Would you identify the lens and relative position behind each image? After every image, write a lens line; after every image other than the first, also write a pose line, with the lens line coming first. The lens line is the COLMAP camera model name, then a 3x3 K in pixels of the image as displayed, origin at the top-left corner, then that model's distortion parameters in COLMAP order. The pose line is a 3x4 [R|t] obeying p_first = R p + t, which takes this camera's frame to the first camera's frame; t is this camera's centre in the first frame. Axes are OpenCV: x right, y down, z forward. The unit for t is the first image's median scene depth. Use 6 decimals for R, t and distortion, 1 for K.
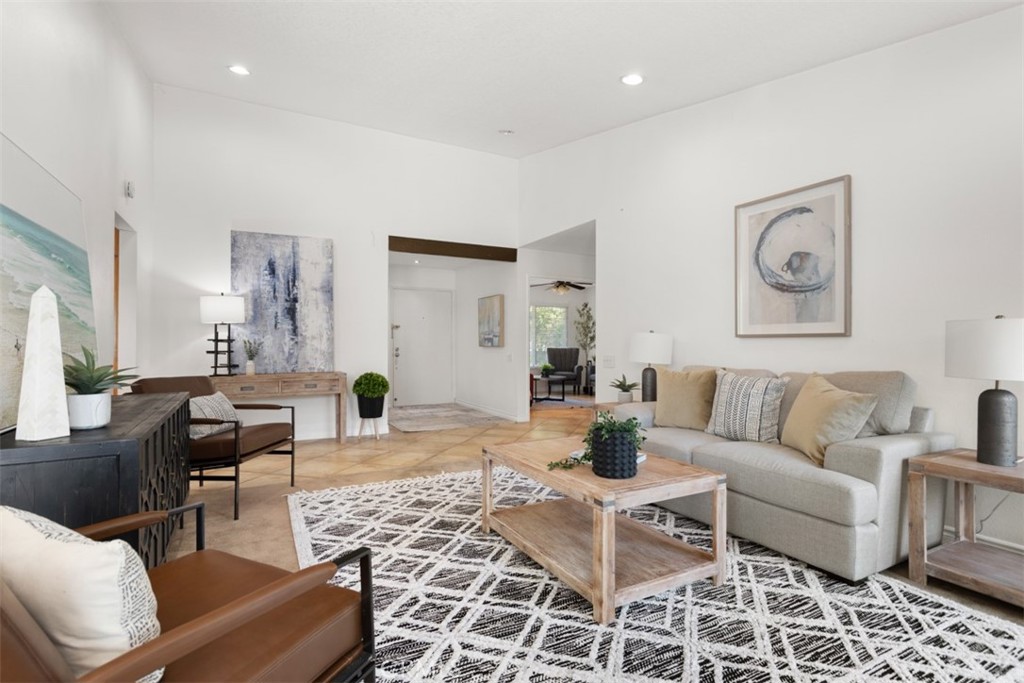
lens RADIAL K [[499.5, 0, 512.0], [0, 499.5, 341.5], [0, 0, 1]] dist [-0.001502, 0.000380]
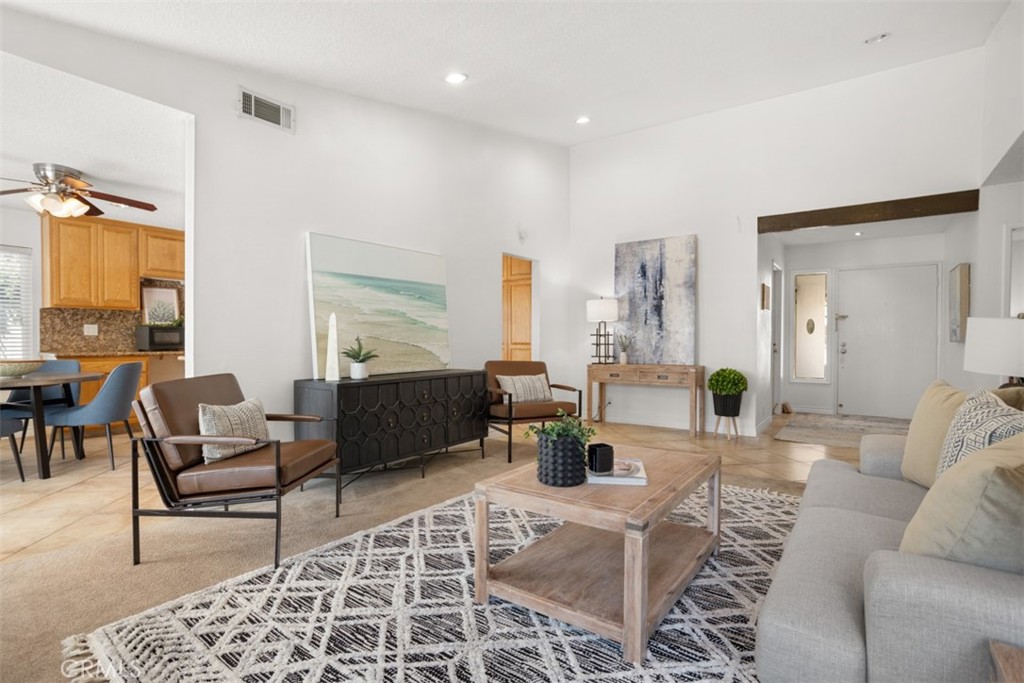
lens RADIAL K [[526.8, 0, 512.0], [0, 526.8, 341.5], [0, 0, 1]] dist [-0.037514, 0.001174]
pose [[0.407589, 0.005556, -0.913149, 0.483467], [0.004912, 0.999954, 0.008276, 0.001405], [0.913152, -0.007858, 0.407543, 0.243214]]
